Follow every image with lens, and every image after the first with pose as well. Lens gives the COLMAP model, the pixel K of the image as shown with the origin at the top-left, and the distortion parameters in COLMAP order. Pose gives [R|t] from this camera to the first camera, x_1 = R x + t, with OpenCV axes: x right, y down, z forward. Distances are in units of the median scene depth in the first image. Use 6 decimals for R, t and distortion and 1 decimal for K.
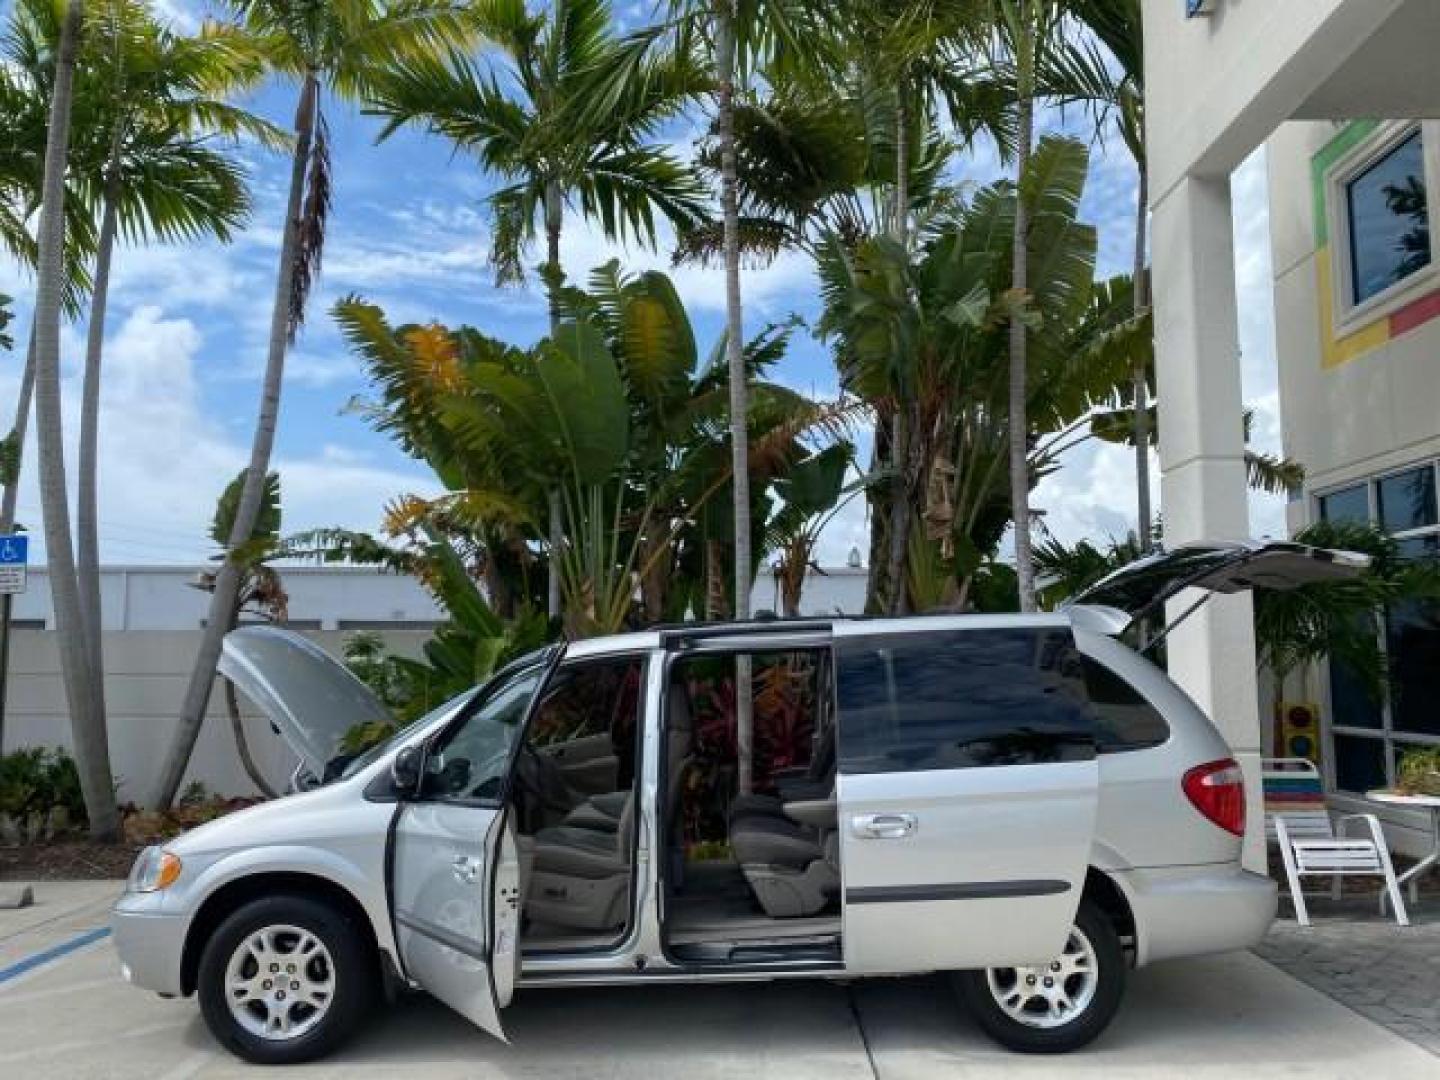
lens RADIAL K [[1106.0, 0, 715.5], [0, 1106.0, 531.8], [0, 0, 1]] dist [0.018057, -0.018811]
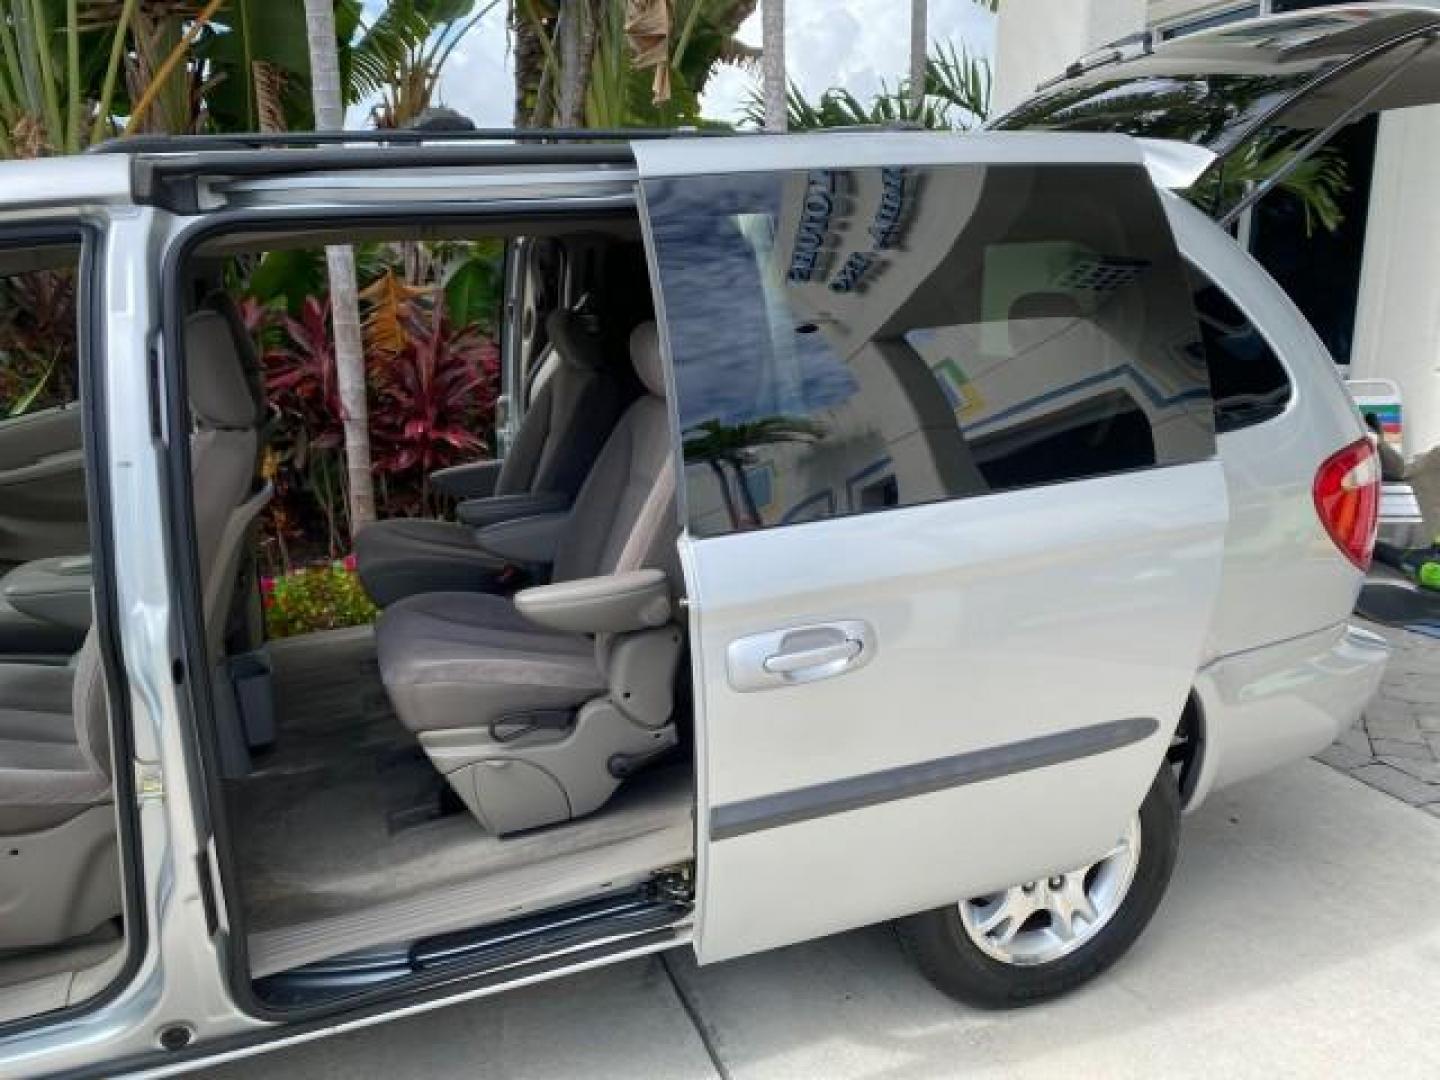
lens RADIAL K [[1106.0, 0, 723.3], [0, 1106.0, 531.3], [0, 0, 1]] dist [0.018057, -0.018811]
pose [[0.930986, -0.087339, 0.354453, -0.005856], [-0.036022, 0.944240, 0.327280, 0.043455], [-0.363273, -0.317462, 0.875929, 0.316816]]
